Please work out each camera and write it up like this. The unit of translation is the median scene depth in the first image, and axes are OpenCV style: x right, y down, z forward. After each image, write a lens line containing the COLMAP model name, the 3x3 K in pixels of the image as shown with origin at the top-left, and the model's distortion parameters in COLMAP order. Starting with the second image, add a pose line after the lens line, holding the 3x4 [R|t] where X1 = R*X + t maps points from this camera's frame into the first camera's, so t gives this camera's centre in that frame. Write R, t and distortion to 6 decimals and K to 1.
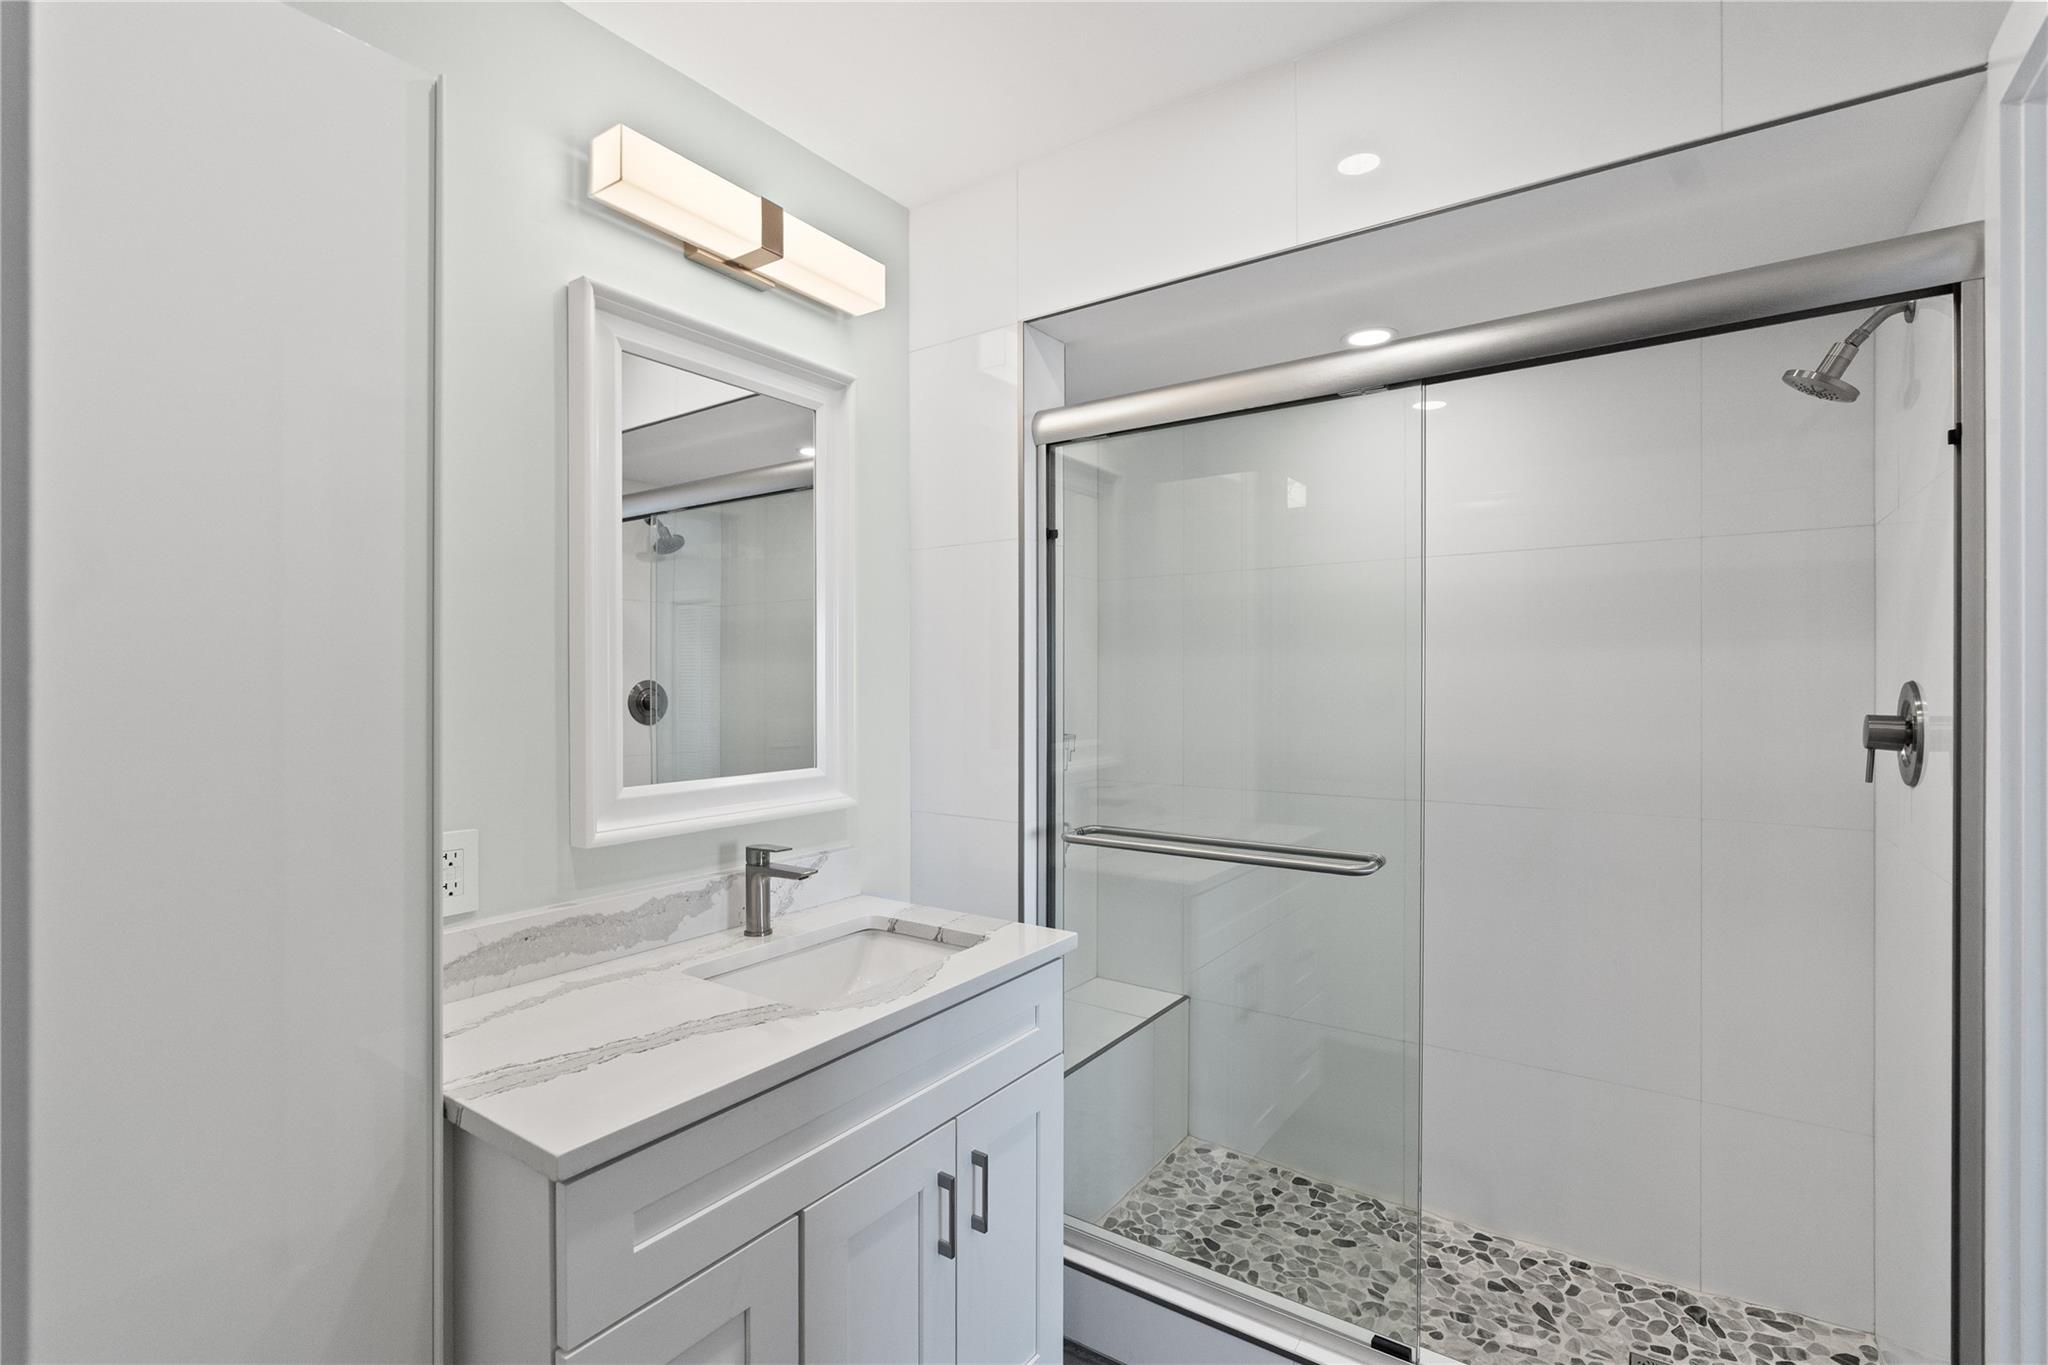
lens RADIAL K [[928.3, 0, 1031.3], [0, 928.3, 665.8], [0, 0, 1]] dist [-0.003897, 0.000884]
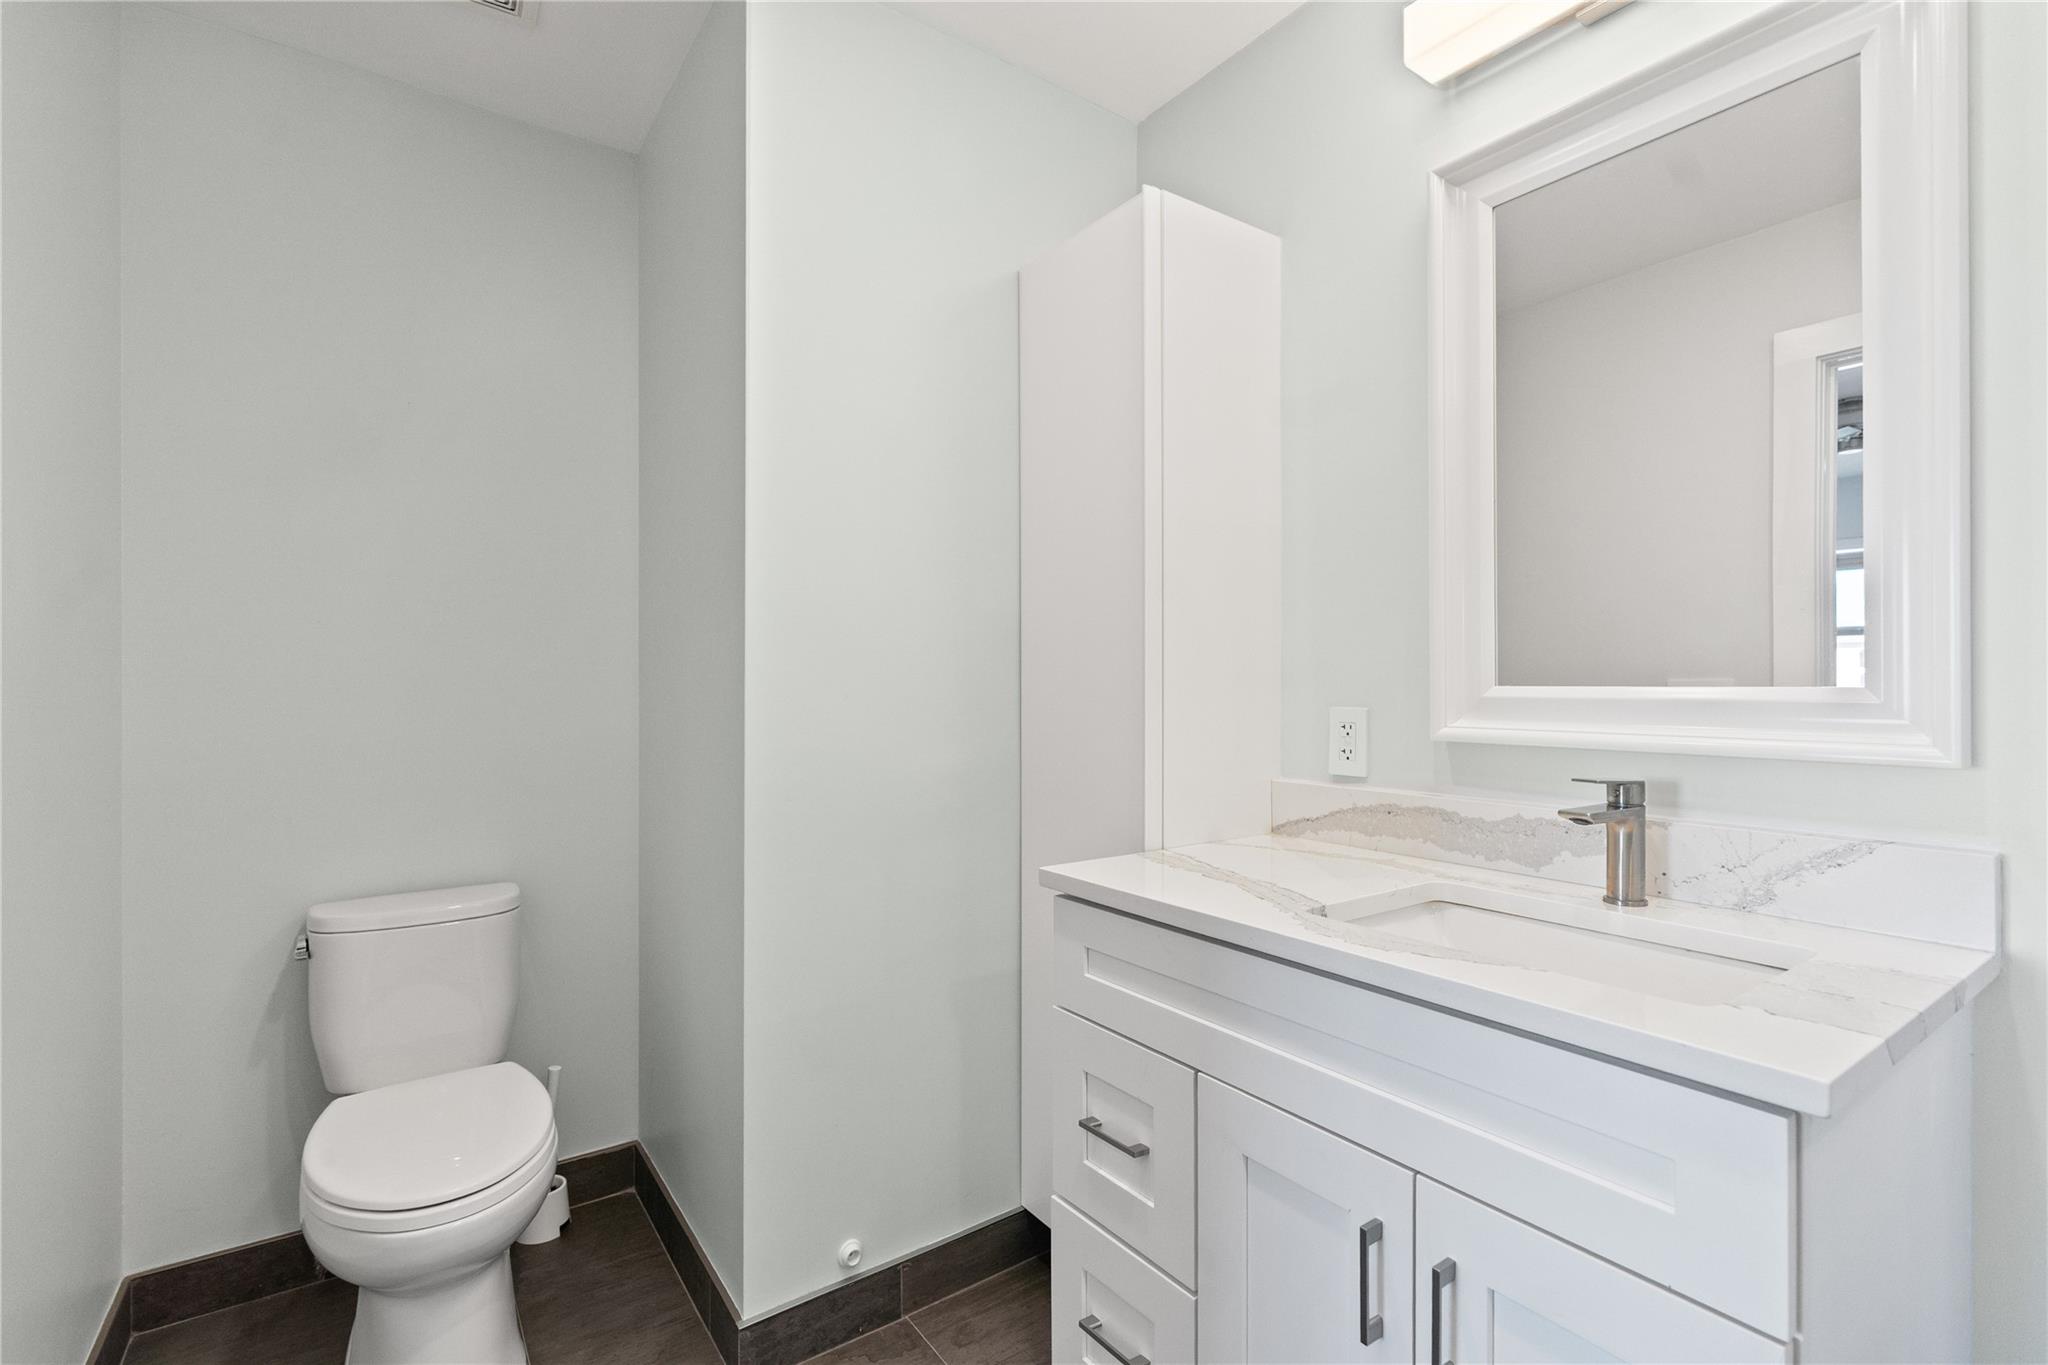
lens RADIAL K [[928.3, 0, 1028.0], [0, 928.3, 678.8], [0, 0, 1]] dist [-0.003897, 0.000884]
pose [[-0.333989, 0.001435, -0.942576, 0.584231], [0.019730, 0.999790, -0.005469, 0.122780], [0.942371, -0.020423, -0.333947, 0.890227]]
